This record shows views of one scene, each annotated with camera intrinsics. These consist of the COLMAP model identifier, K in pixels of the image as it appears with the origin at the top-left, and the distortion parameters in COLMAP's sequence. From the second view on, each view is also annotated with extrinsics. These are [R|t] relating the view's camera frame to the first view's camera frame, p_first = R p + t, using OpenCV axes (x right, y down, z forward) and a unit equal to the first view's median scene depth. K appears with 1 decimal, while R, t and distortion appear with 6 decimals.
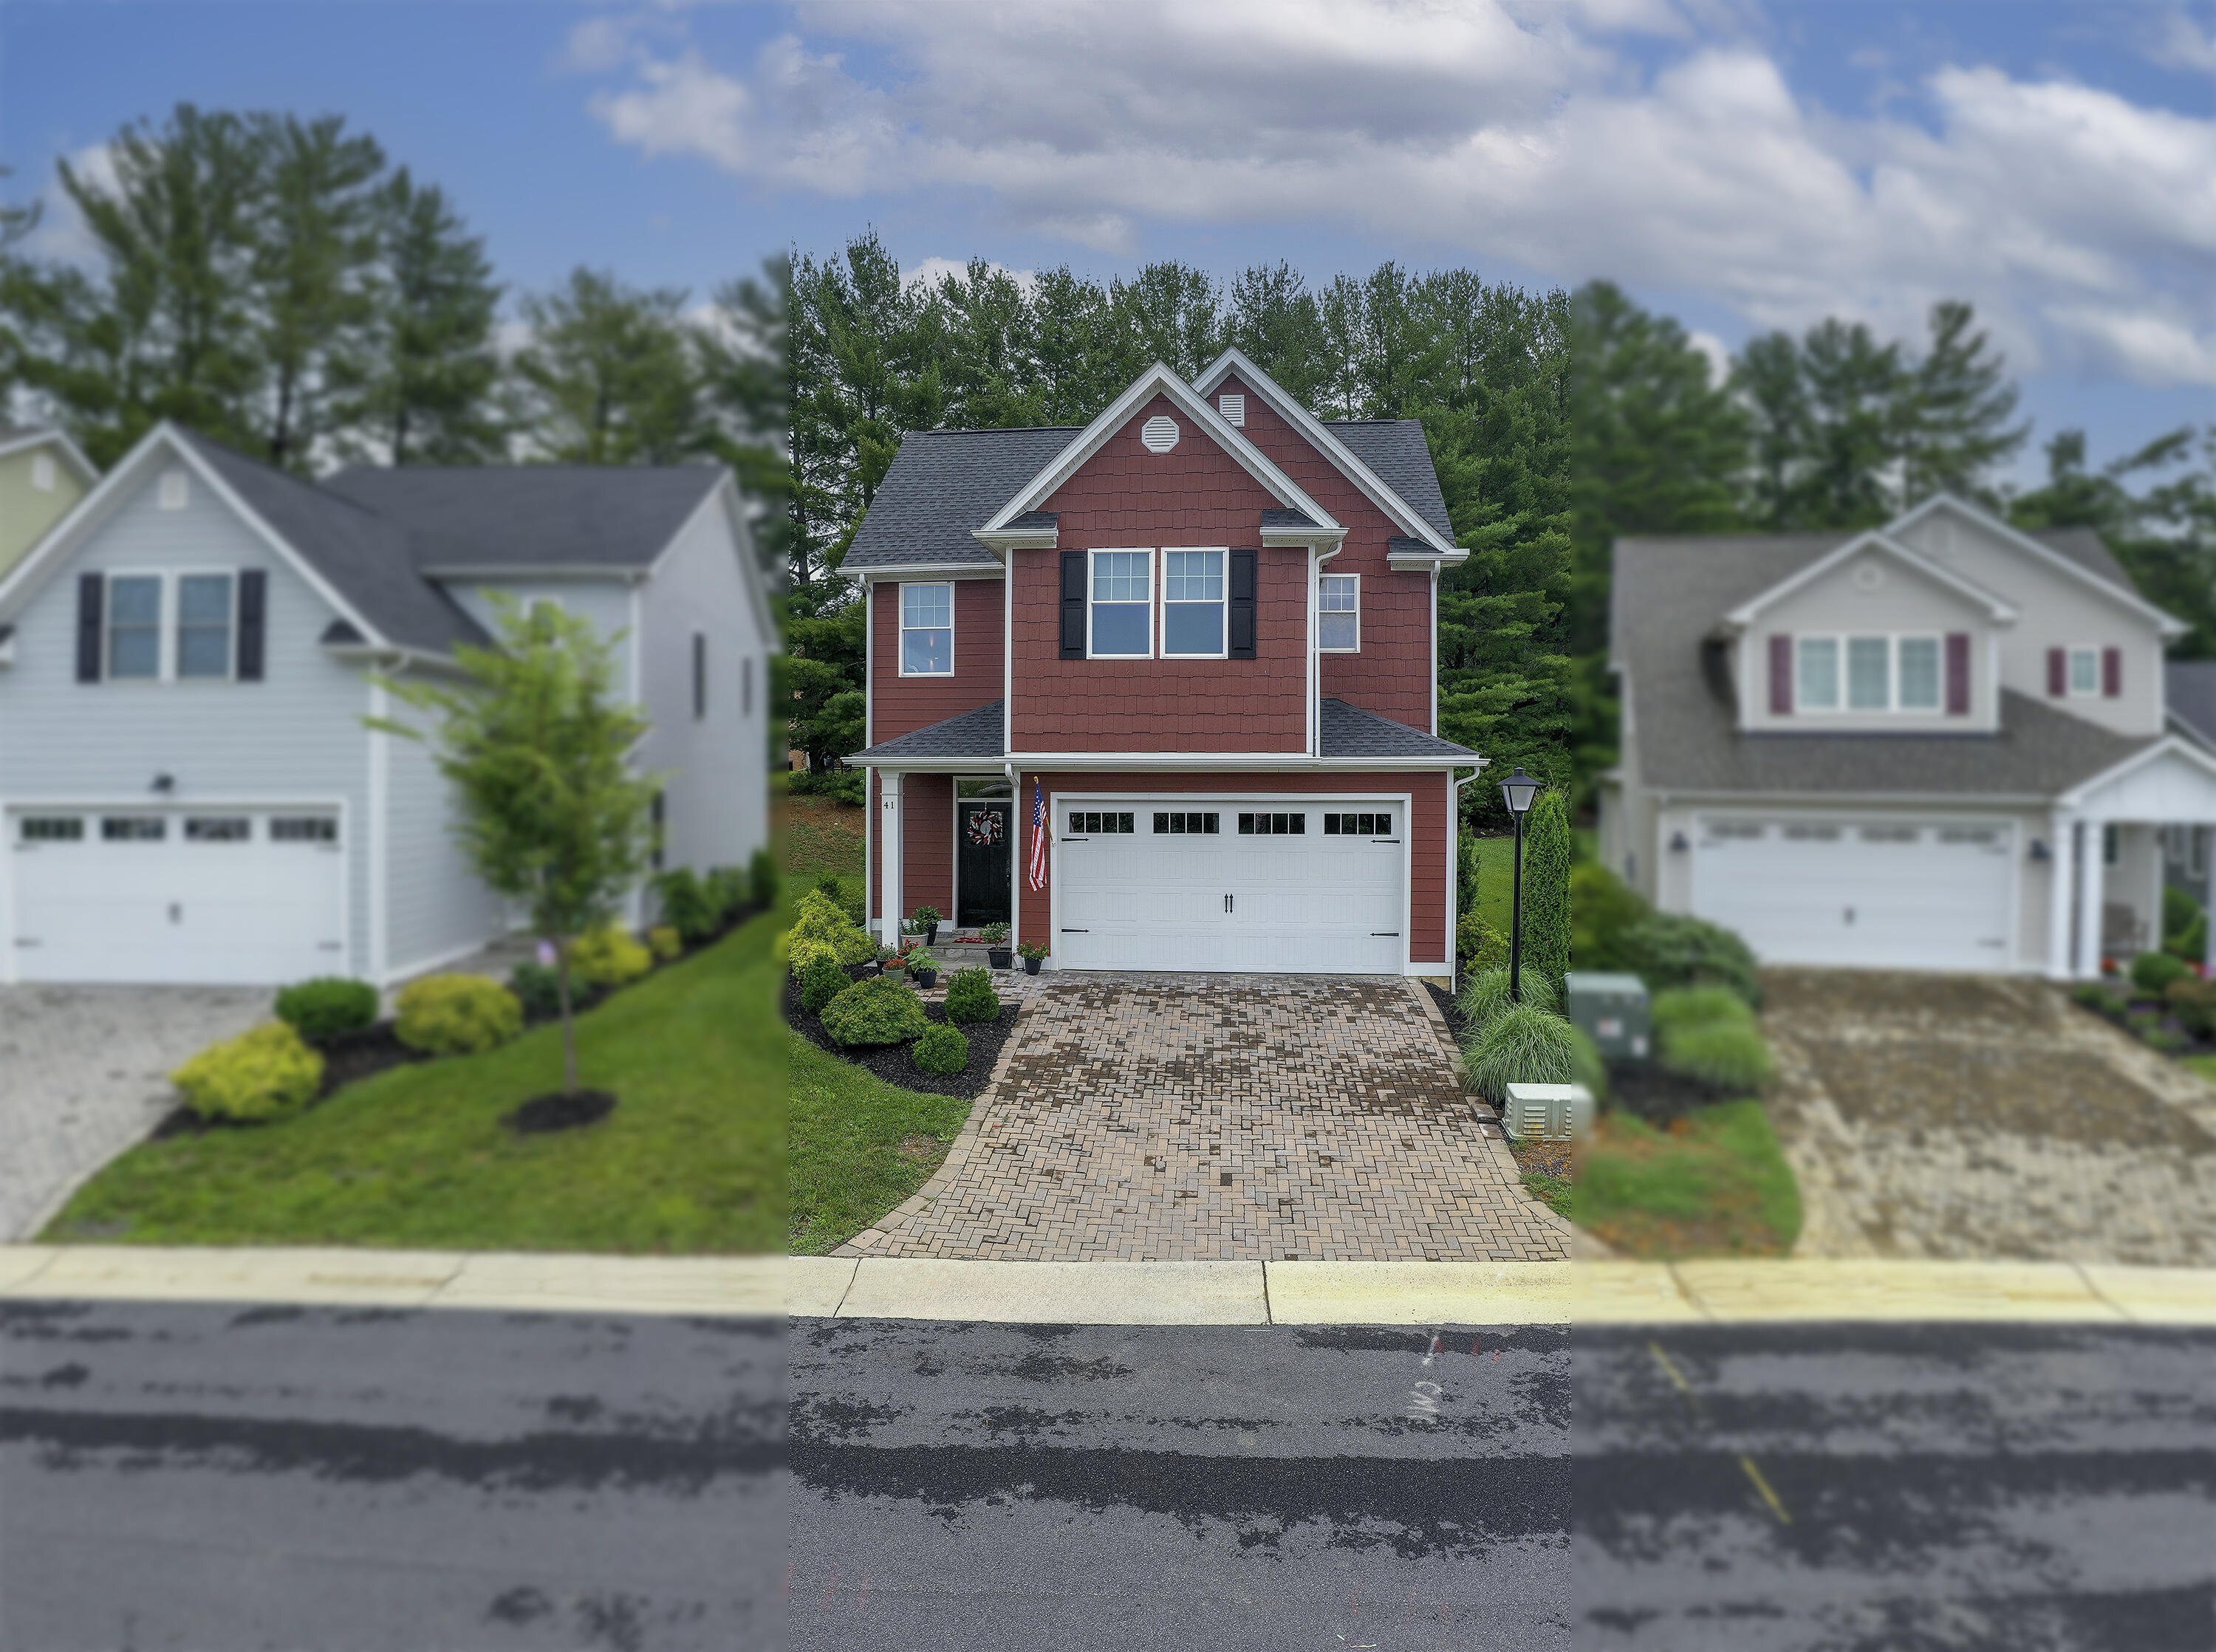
lens RADIAL K [[1097.8, 0, 1124.8], [0, 1097.8, 797.2], [0, 0, 1]] dist [-0.114909, 0.001075]
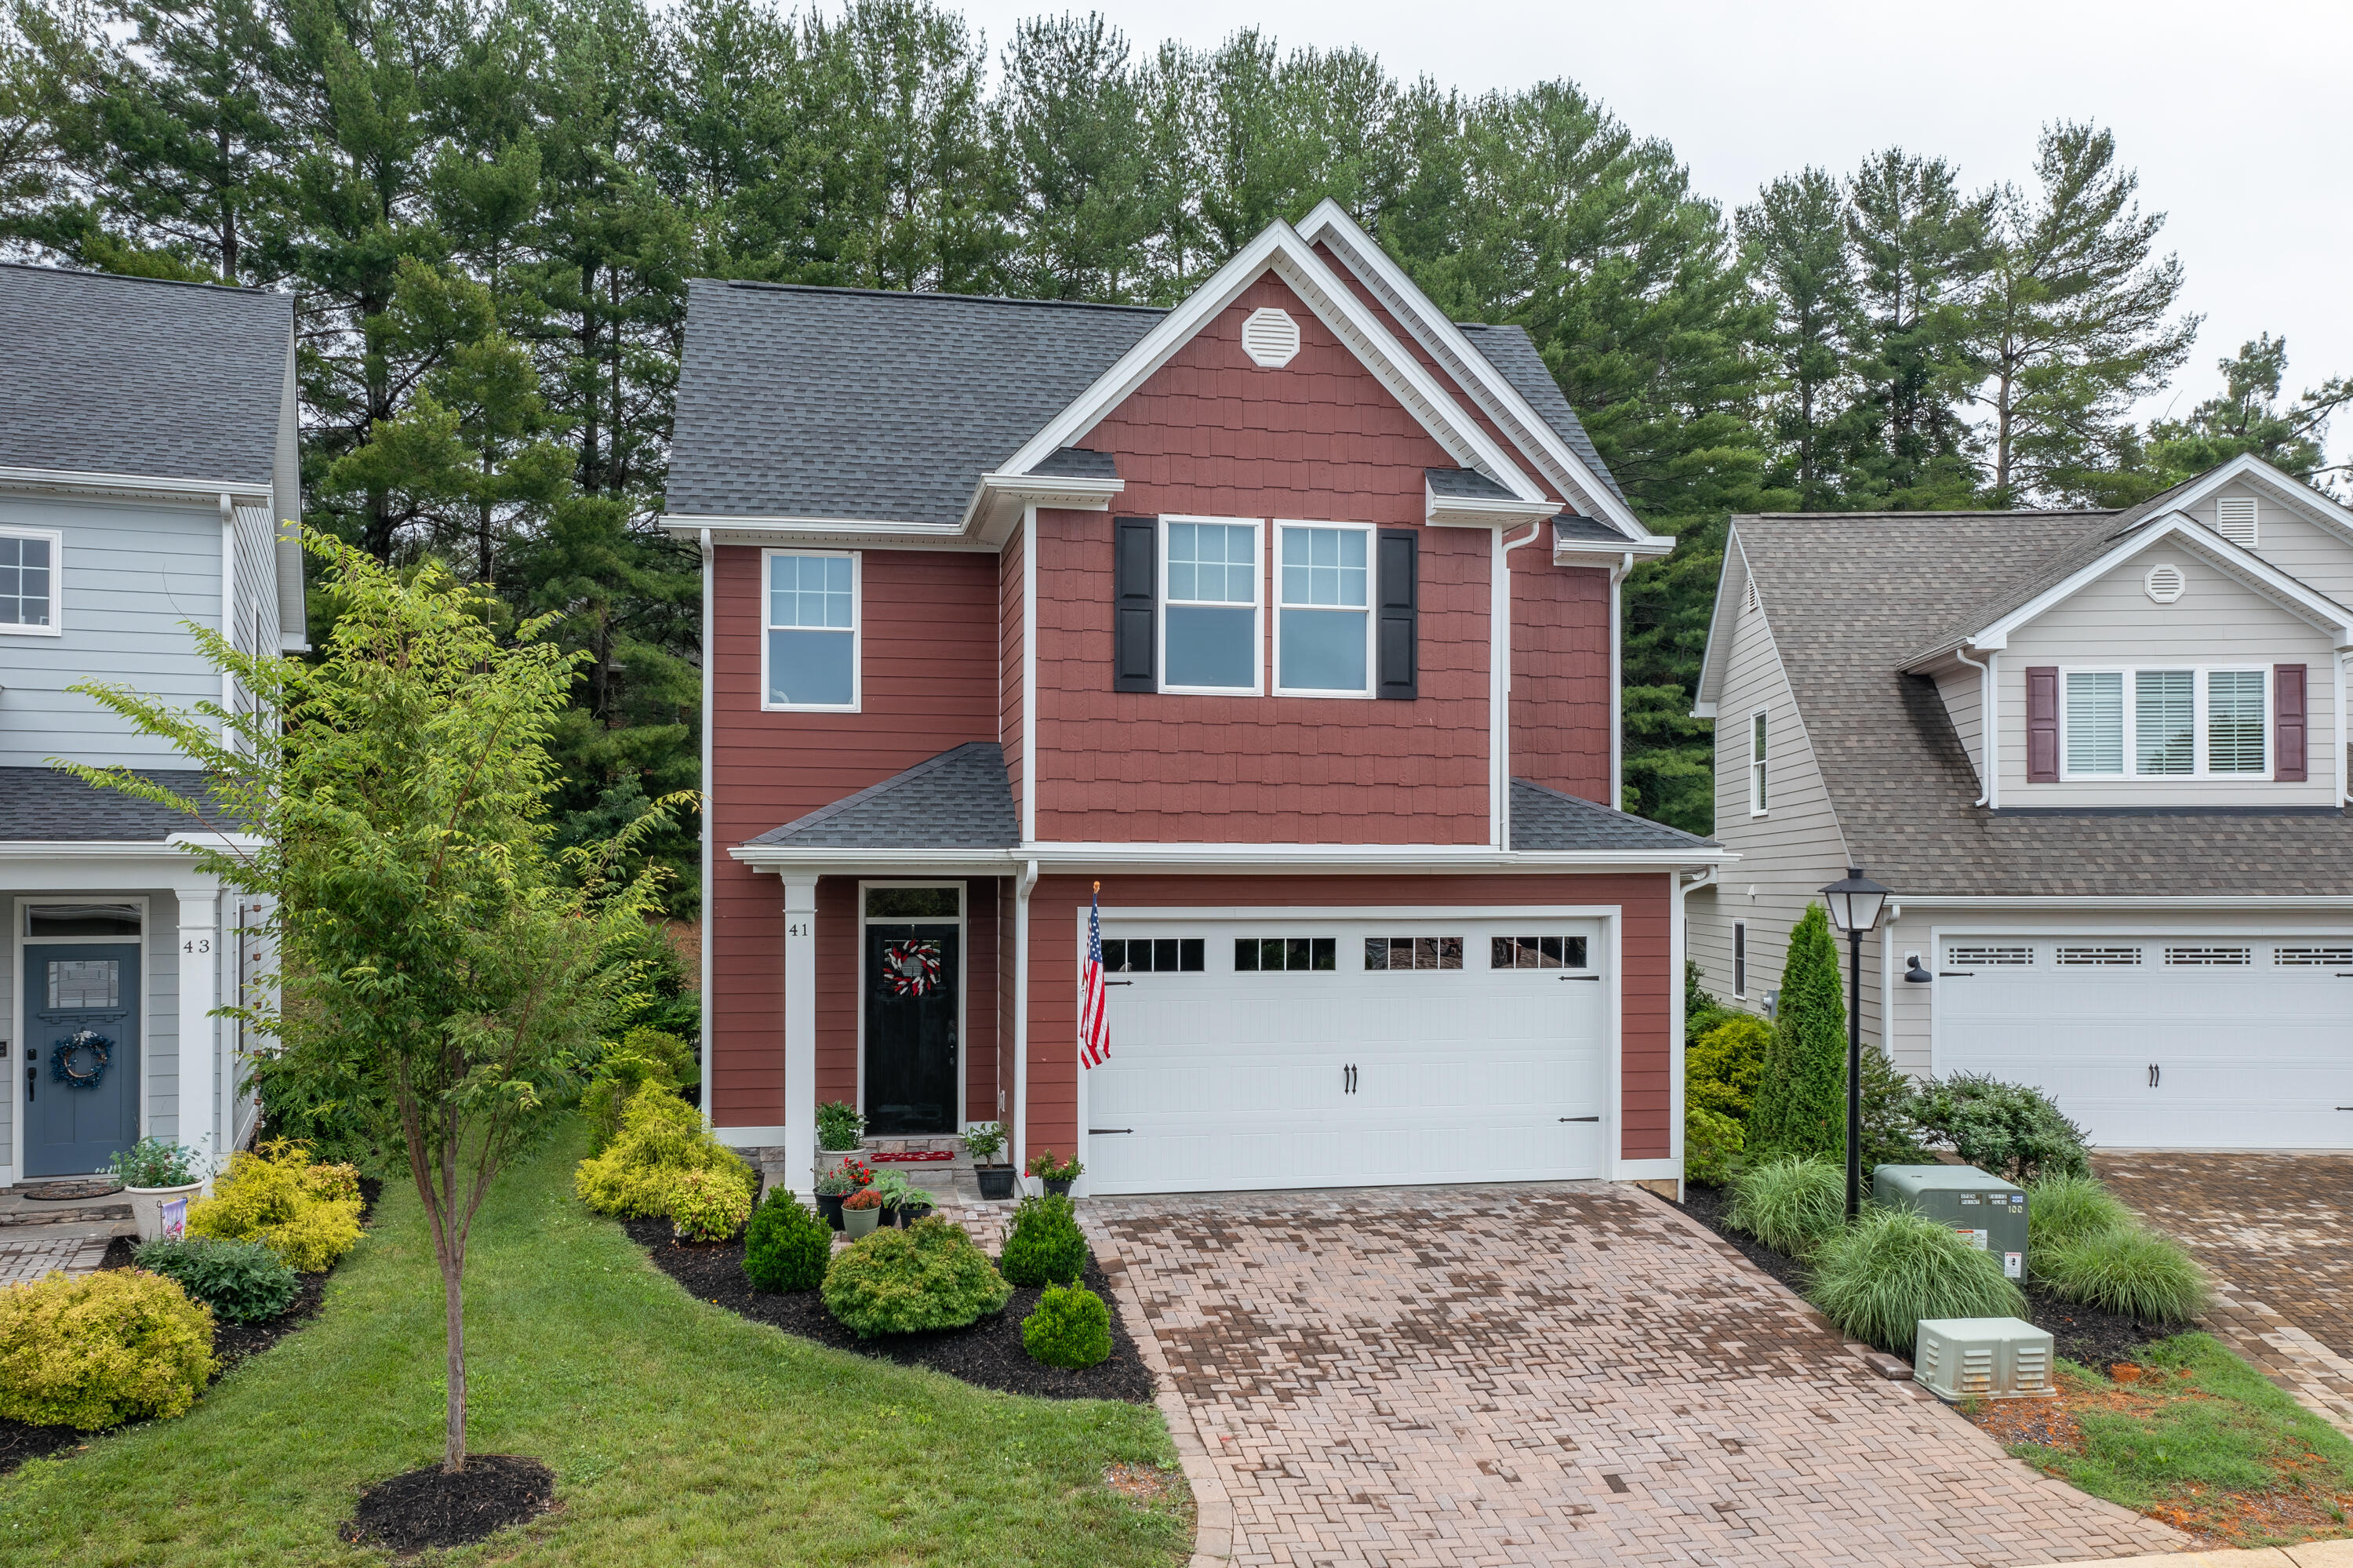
lens RADIAL K [[1872.4, 0, 1180.7], [0, 1872.4, 906.9], [0, 0, 1]] dist [0.004215, -0.002905]
pose [[0.961055, -0.006613, 0.276280, -0.319623], [0.007493, 0.999970, -0.002131, -0.002030], [-0.276257, 0.004118, 0.961075, -0.027715]]
